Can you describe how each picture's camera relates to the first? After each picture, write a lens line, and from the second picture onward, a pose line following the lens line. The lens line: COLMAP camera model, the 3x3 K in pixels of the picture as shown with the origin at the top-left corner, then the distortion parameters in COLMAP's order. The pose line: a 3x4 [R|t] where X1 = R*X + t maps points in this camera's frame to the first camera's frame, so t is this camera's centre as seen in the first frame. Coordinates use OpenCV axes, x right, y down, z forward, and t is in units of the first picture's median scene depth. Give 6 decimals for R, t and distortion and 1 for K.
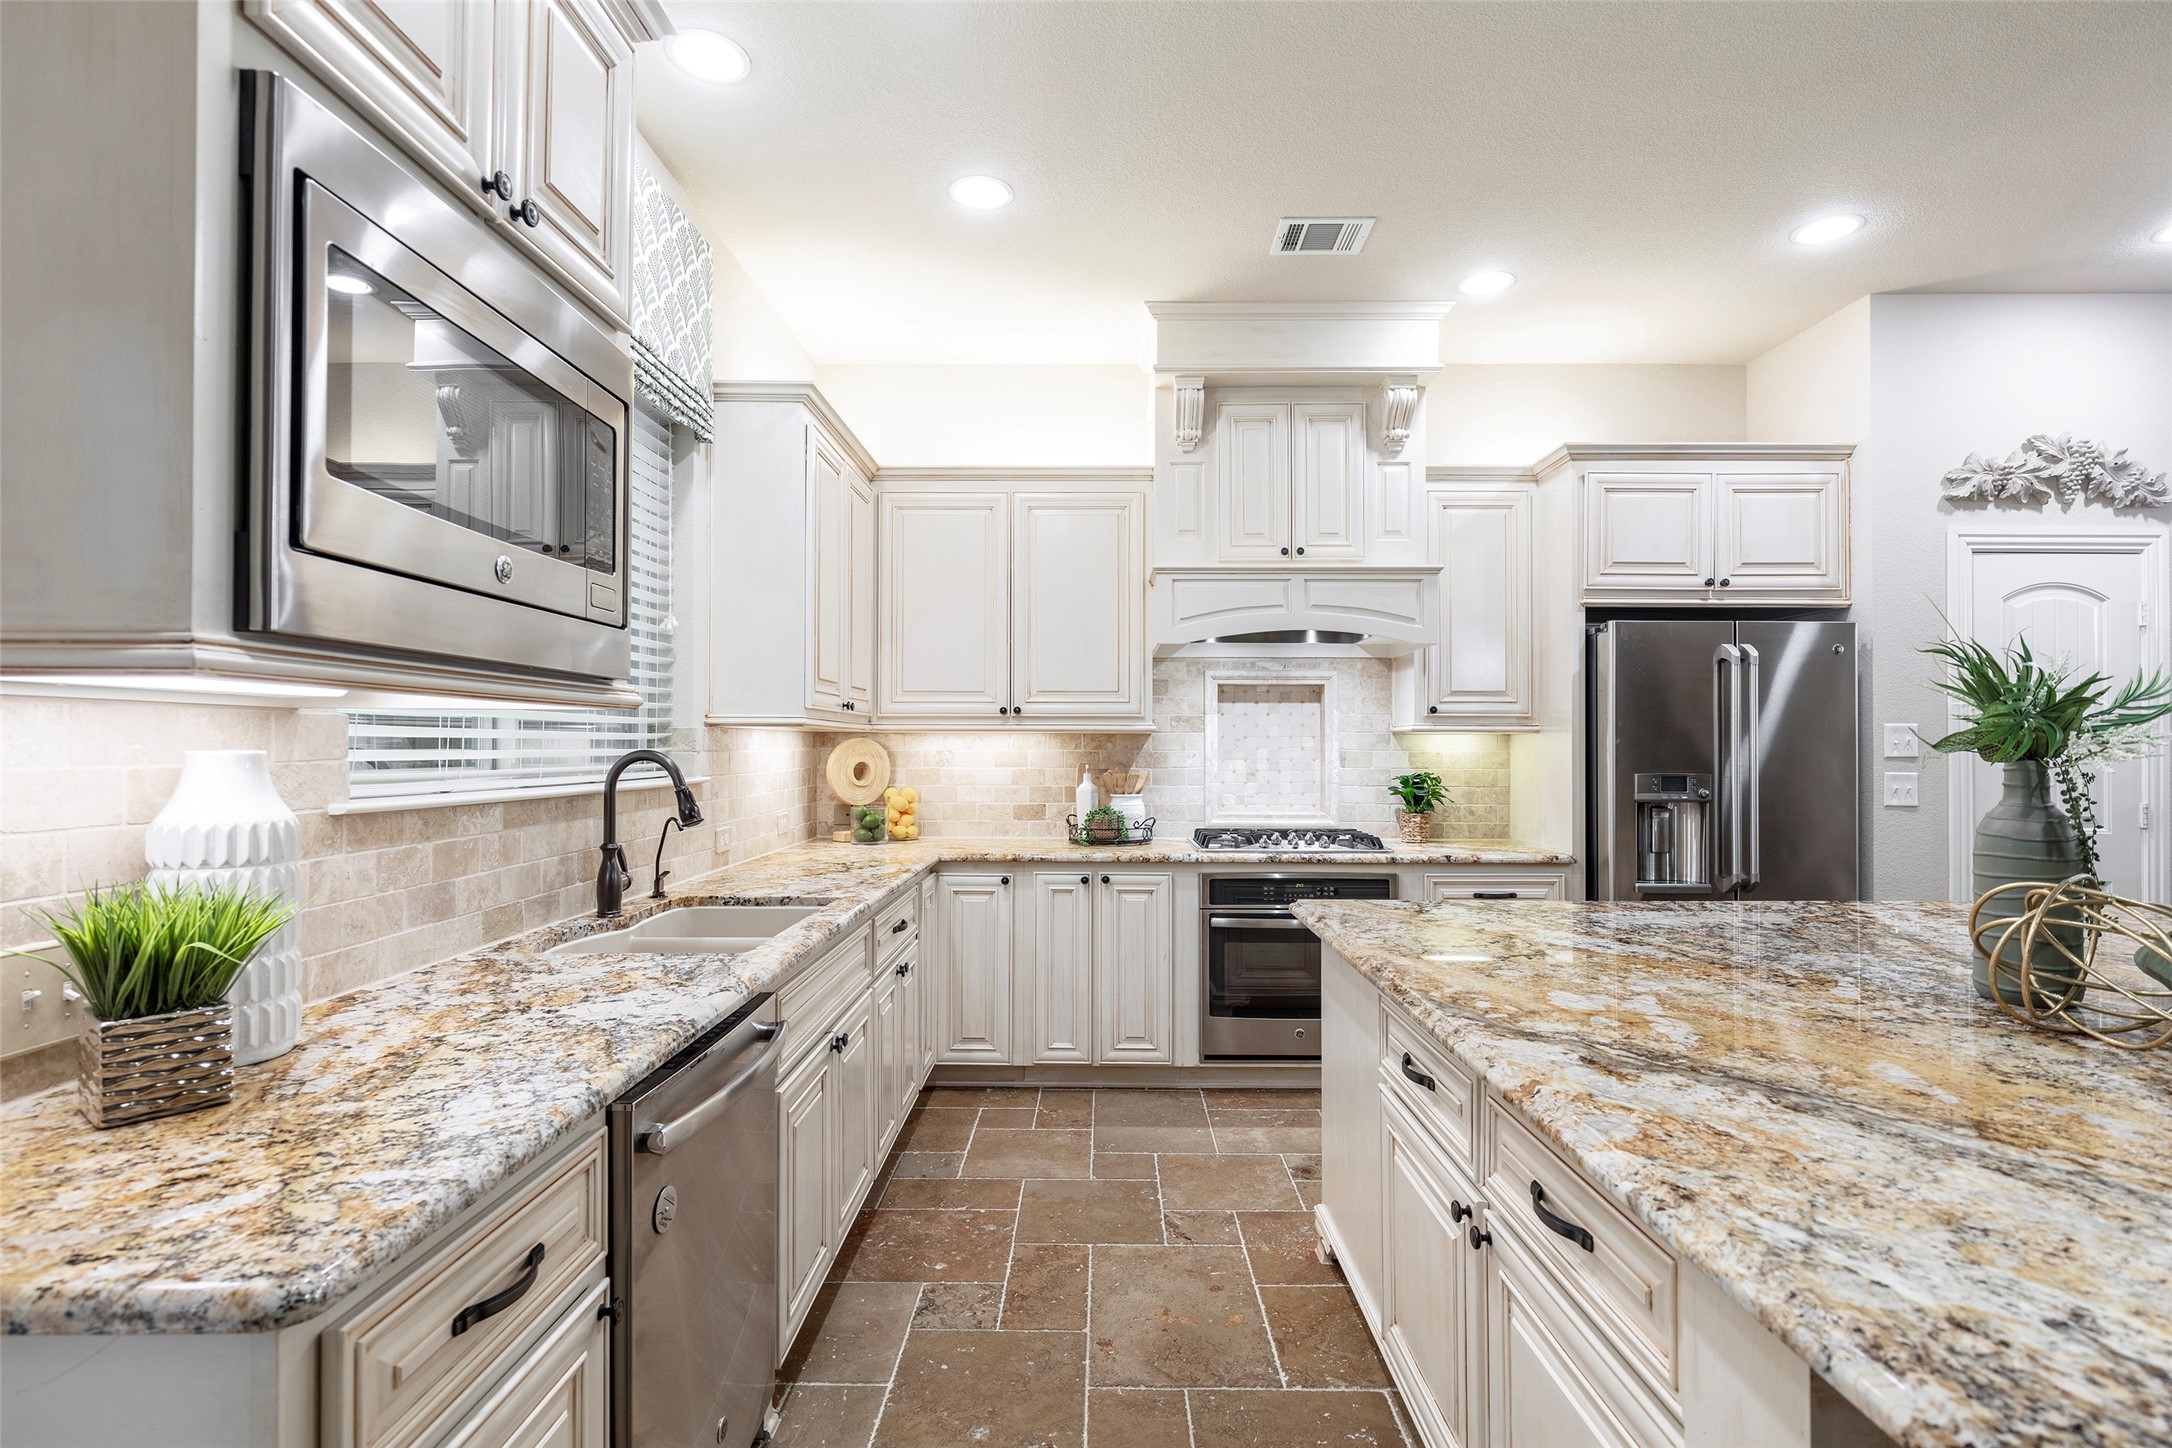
lens RADIAL K [[1046.0, 0, 1086.0], [0, 1046.0, 724.0], [0, 0, 1]] dist [0.003646, 0.000663]
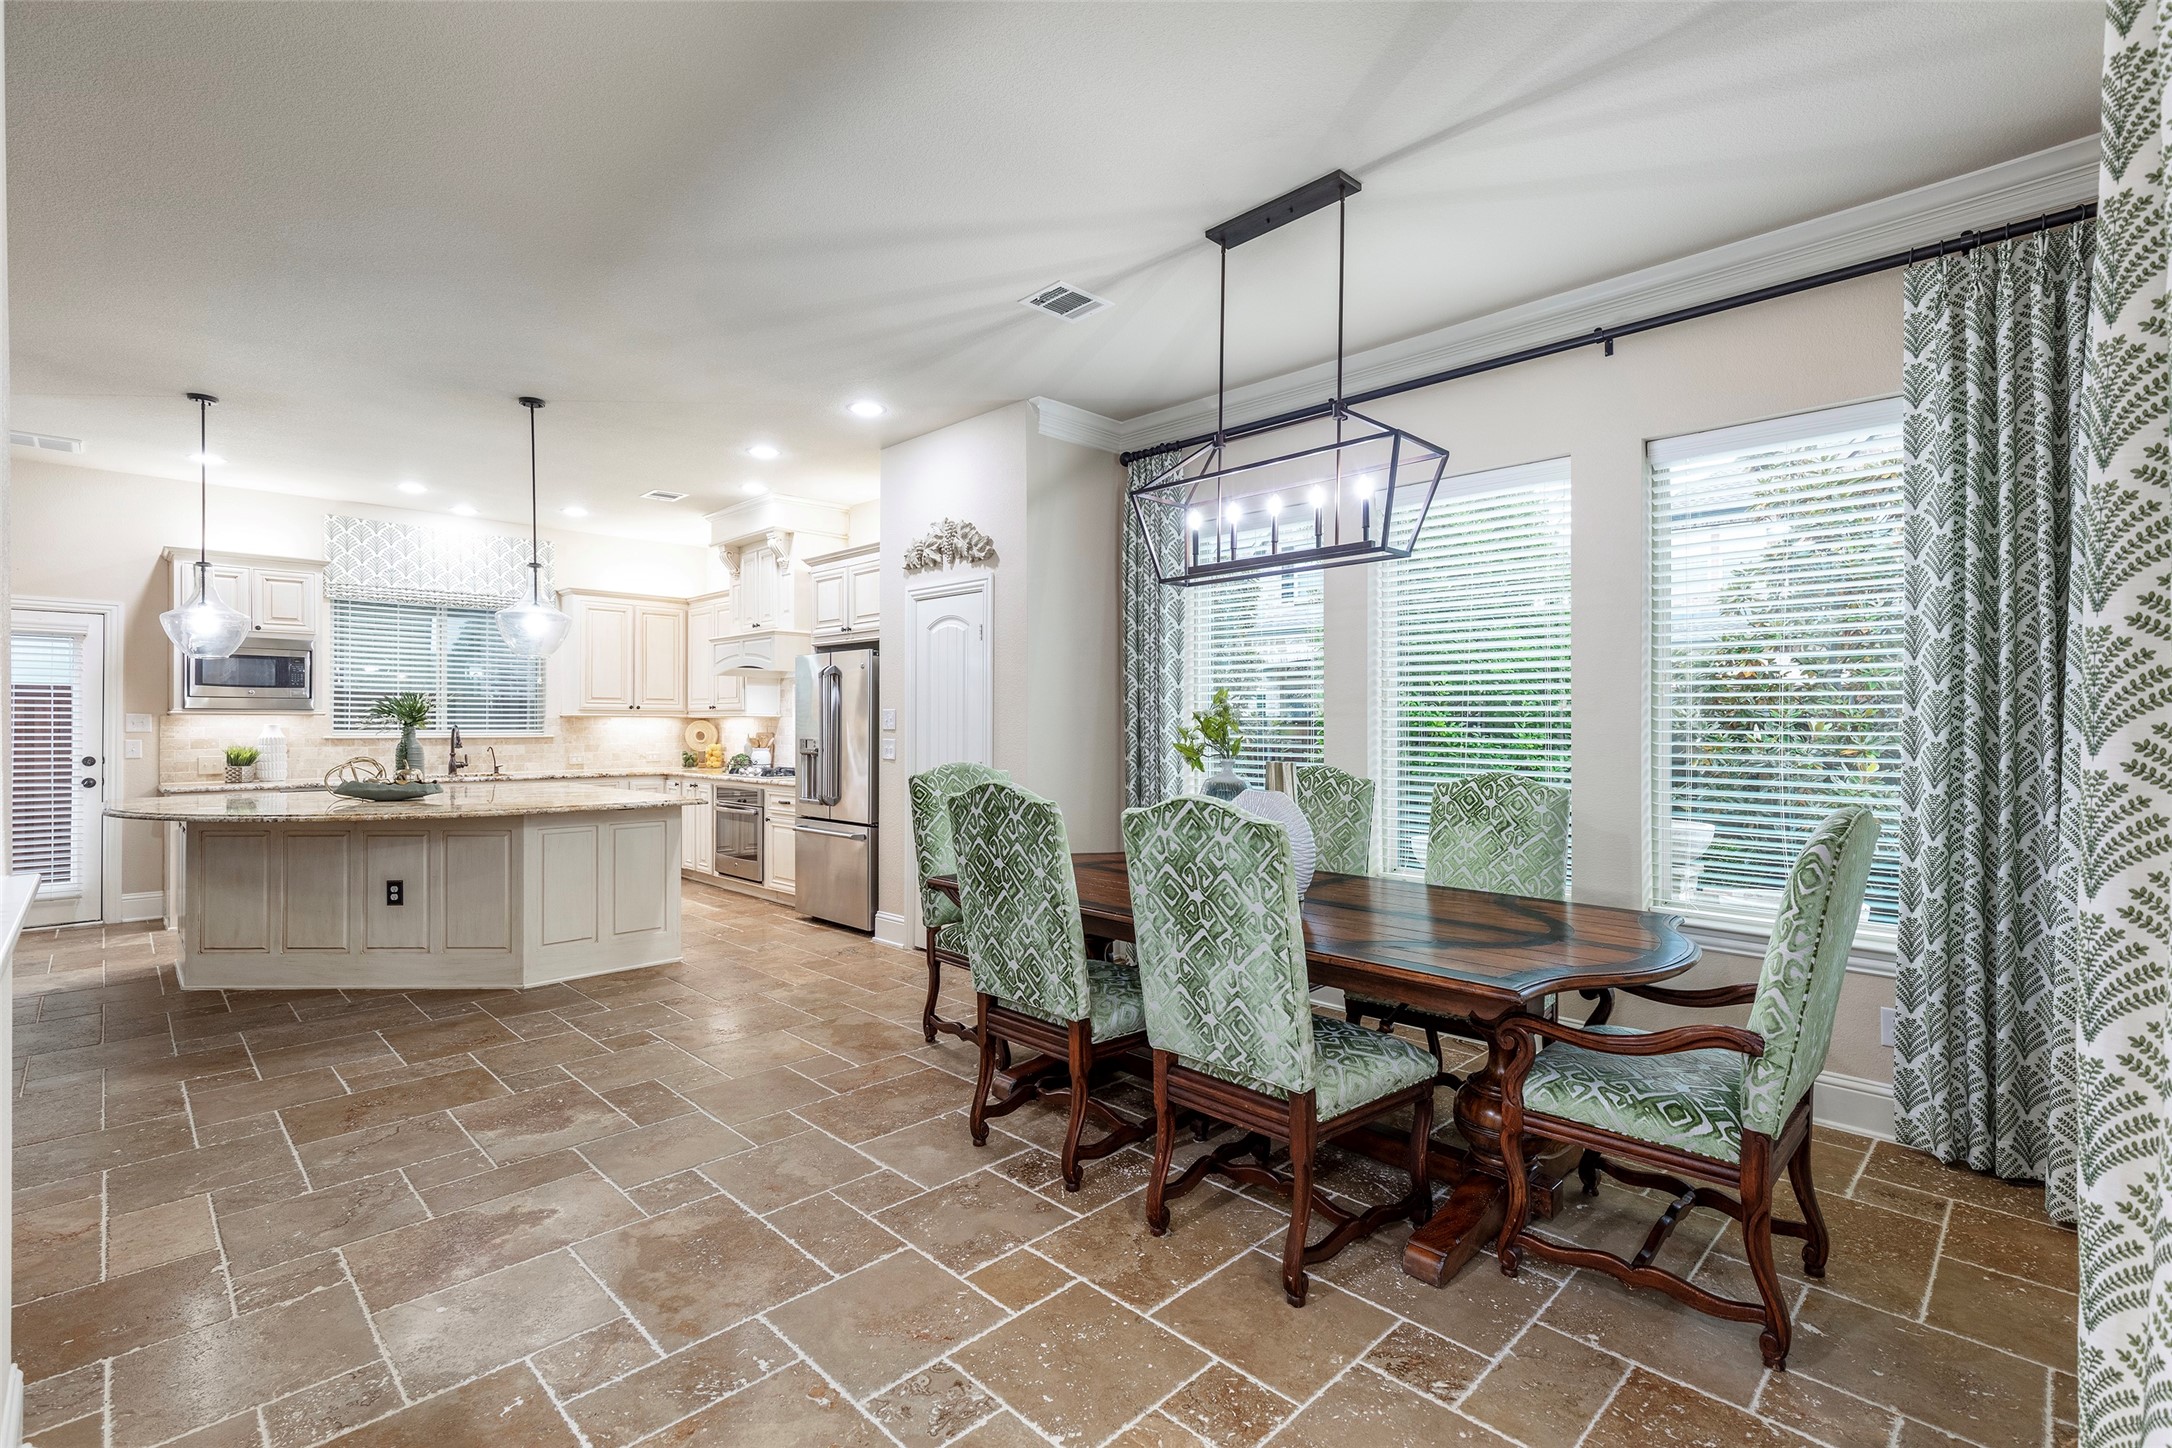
lens RADIAL K [[989.4, 0, 1086.0], [0, 989.4, 724.0], [0, 0, 1]] dist [0.001543, -0.000038]
pose [[0.710191, -0.001218, -0.704008, 2.022278], [0.014003, 0.999825, 0.012397, 0.007351], [0.703870, -0.018663, 0.710084, 0.117095]]
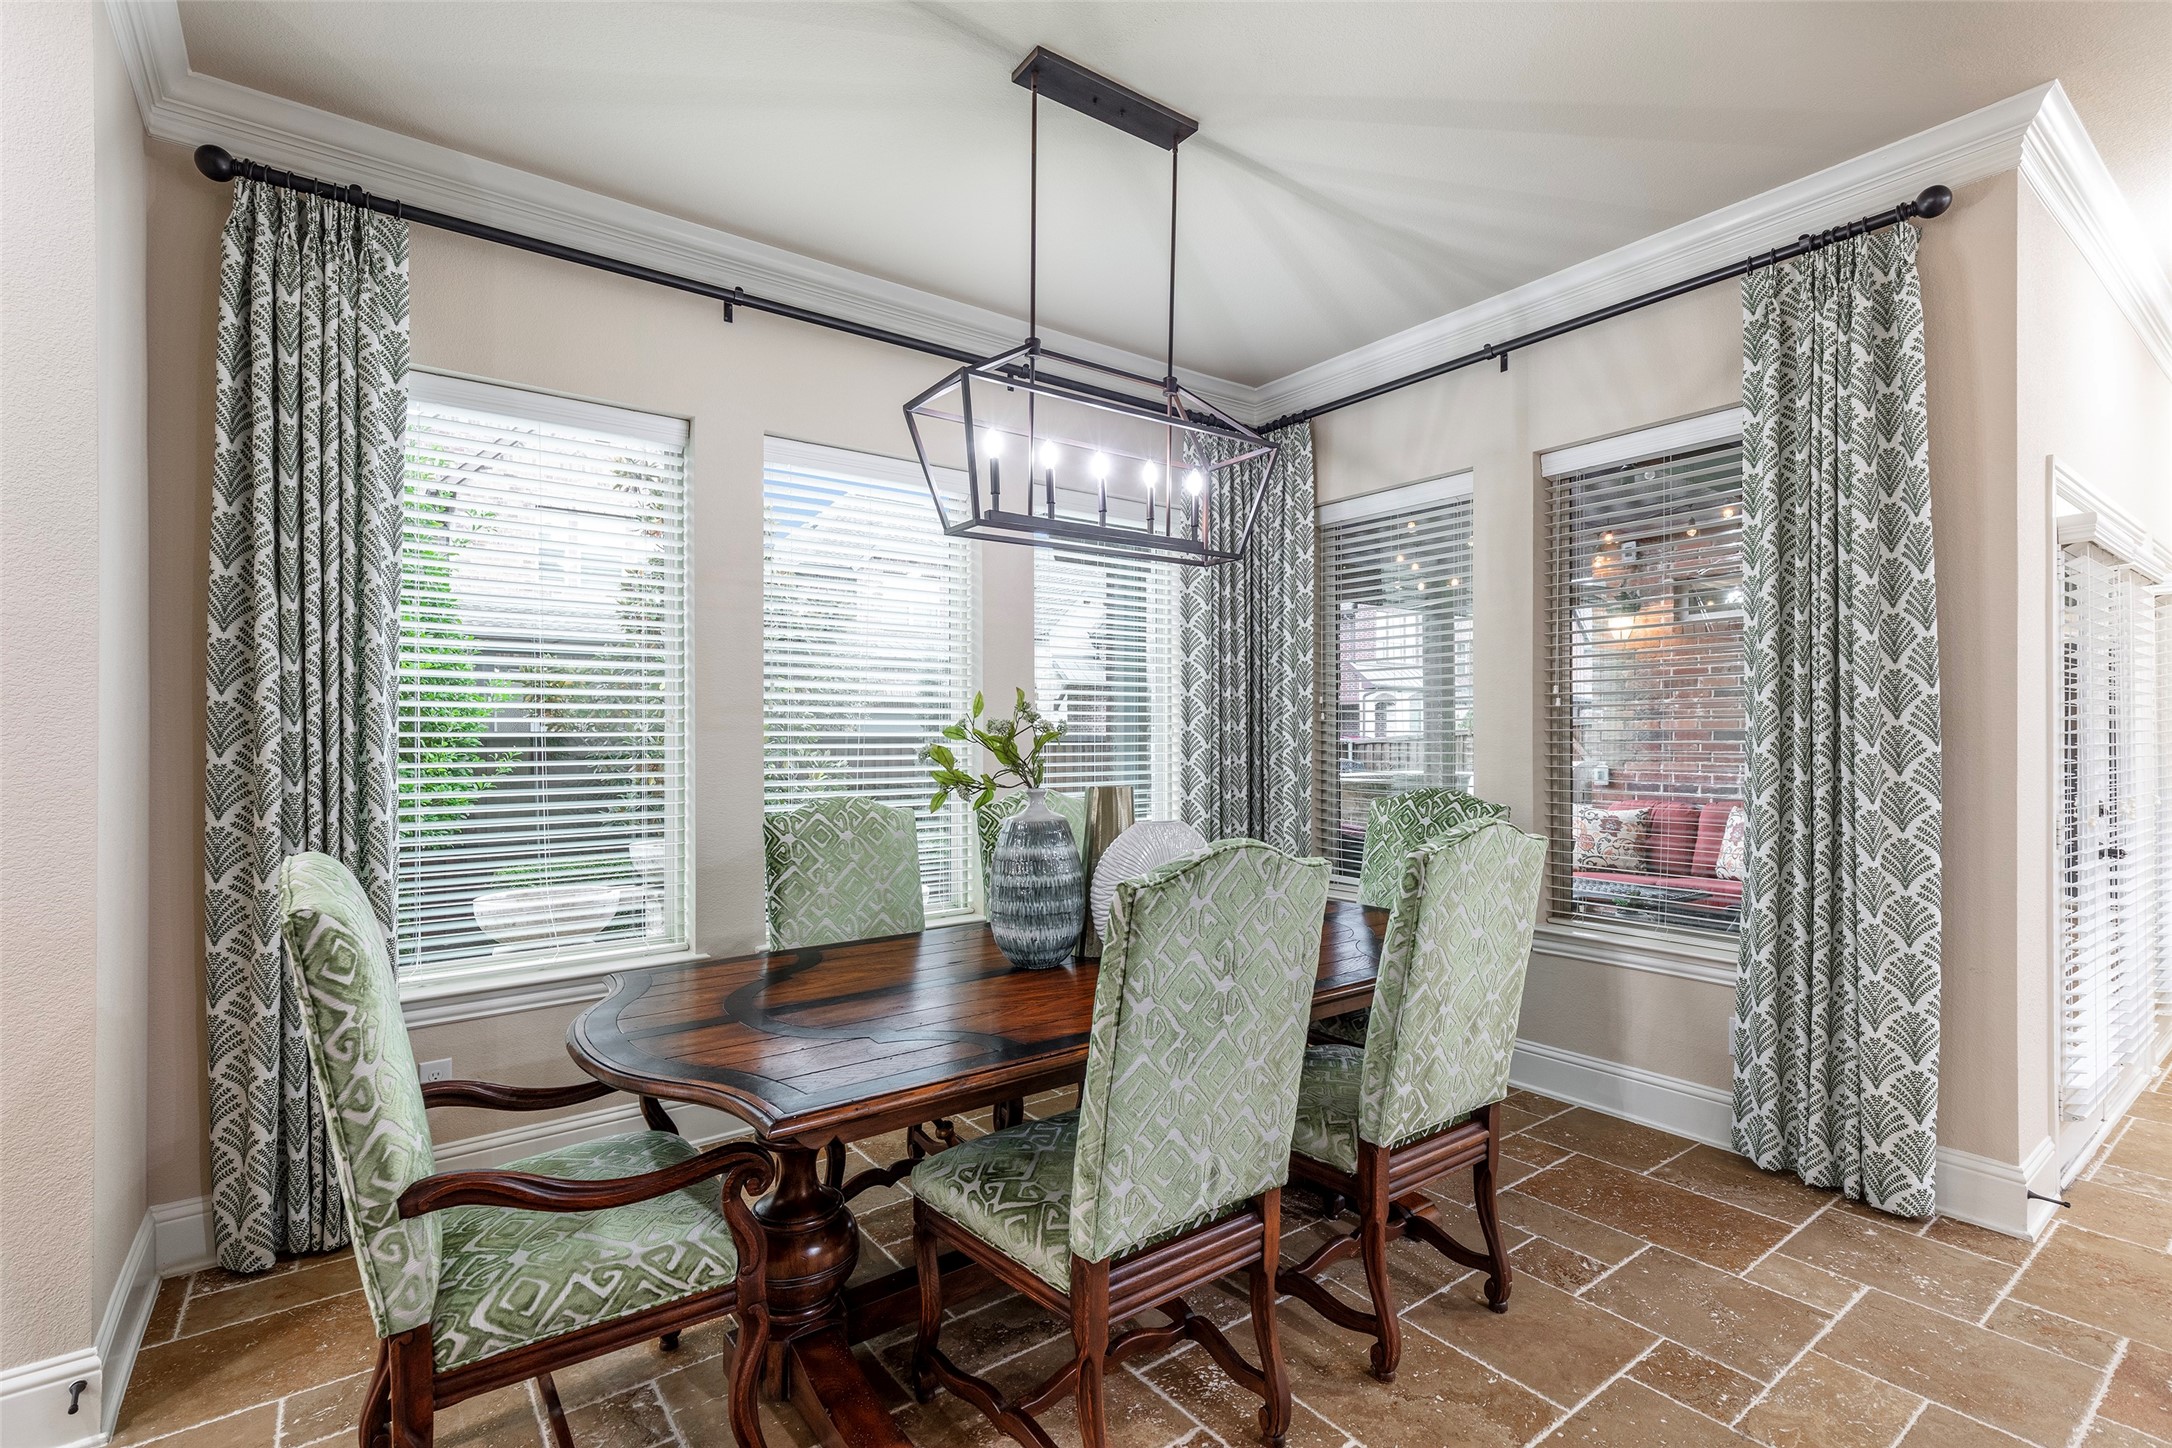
lens RADIAL K [[971.8, 0, 1093.2], [0, 971.8, 733.8], [0, 0, 1]] dist [0.002649, -0.000323]
pose [[0.786551, -0.007311, 0.617482, 1.227077], [-0.002852, 0.999876, 0.015472, 0.006351], [-0.617519, -0.013930, 0.786433, 0.291870]]
